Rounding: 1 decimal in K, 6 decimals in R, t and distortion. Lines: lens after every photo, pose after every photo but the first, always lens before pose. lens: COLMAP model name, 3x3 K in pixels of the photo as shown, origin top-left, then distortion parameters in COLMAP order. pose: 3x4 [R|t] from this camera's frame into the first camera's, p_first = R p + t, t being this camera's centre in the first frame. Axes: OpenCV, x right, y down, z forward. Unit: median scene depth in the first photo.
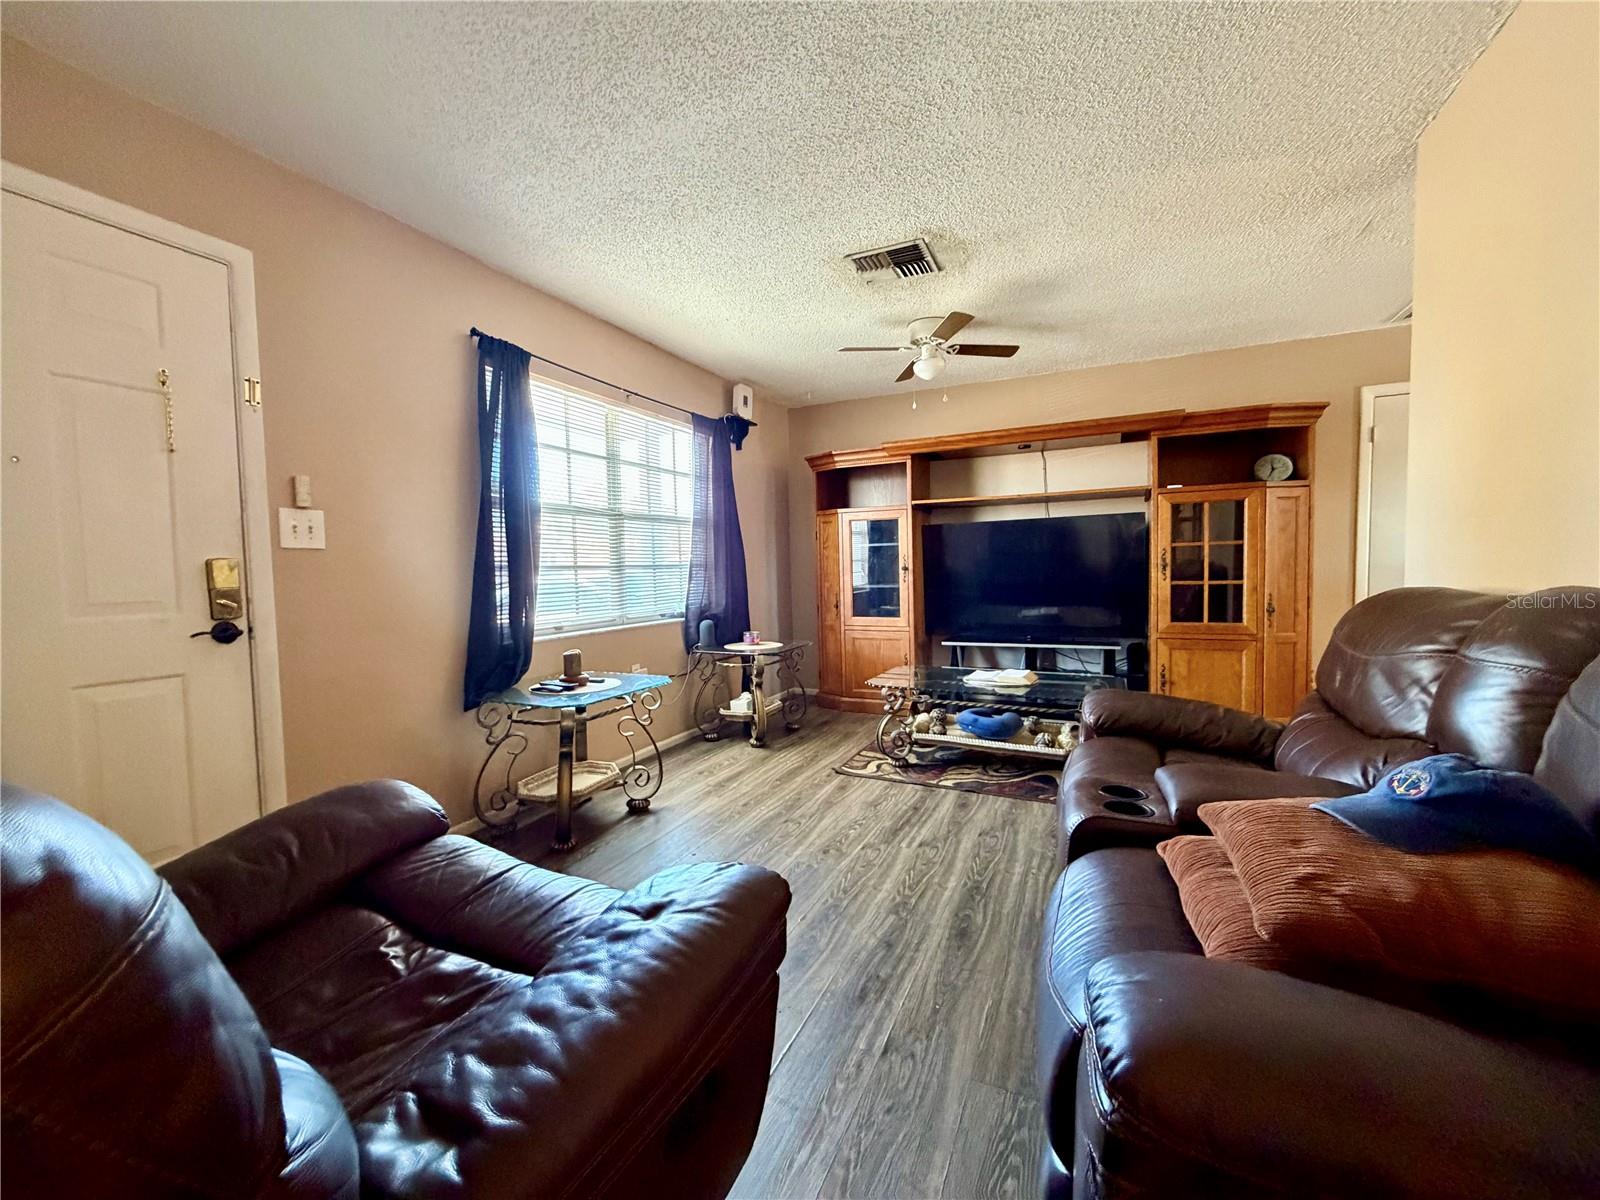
lens RADIAL K [[636.9, 0, 793.4], [0, 636.9, 596.6], [0, 0, 1]] dist [-0.003079, -0.000133]
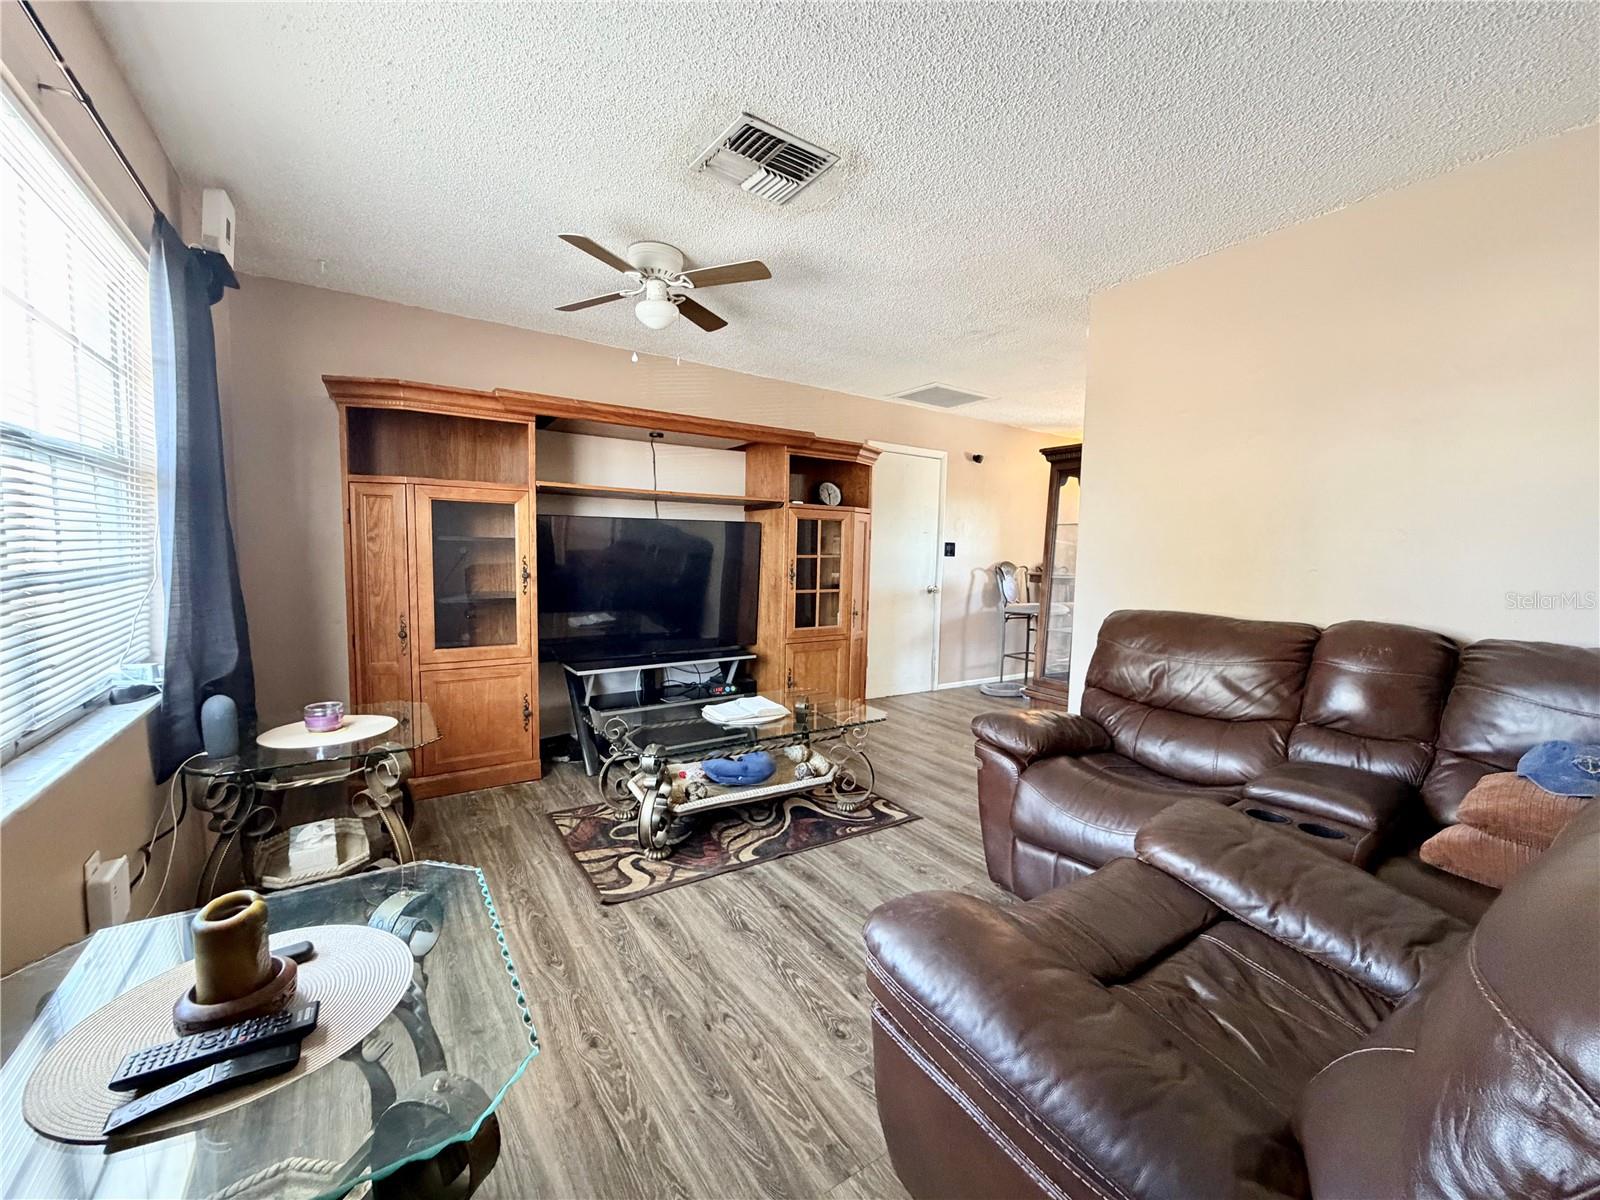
lens RADIAL K [[636.9, 0, 793.6], [0, 636.9, 596.4], [0, 0, 1]] dist [-0.003079, -0.000133]
pose [[0.510167, -0.028929, 0.859589, -0.341104], [0.010346, 0.999568, 0.027499, -0.044404], [-0.860013, -0.005136, 0.510246, 0.463596]]
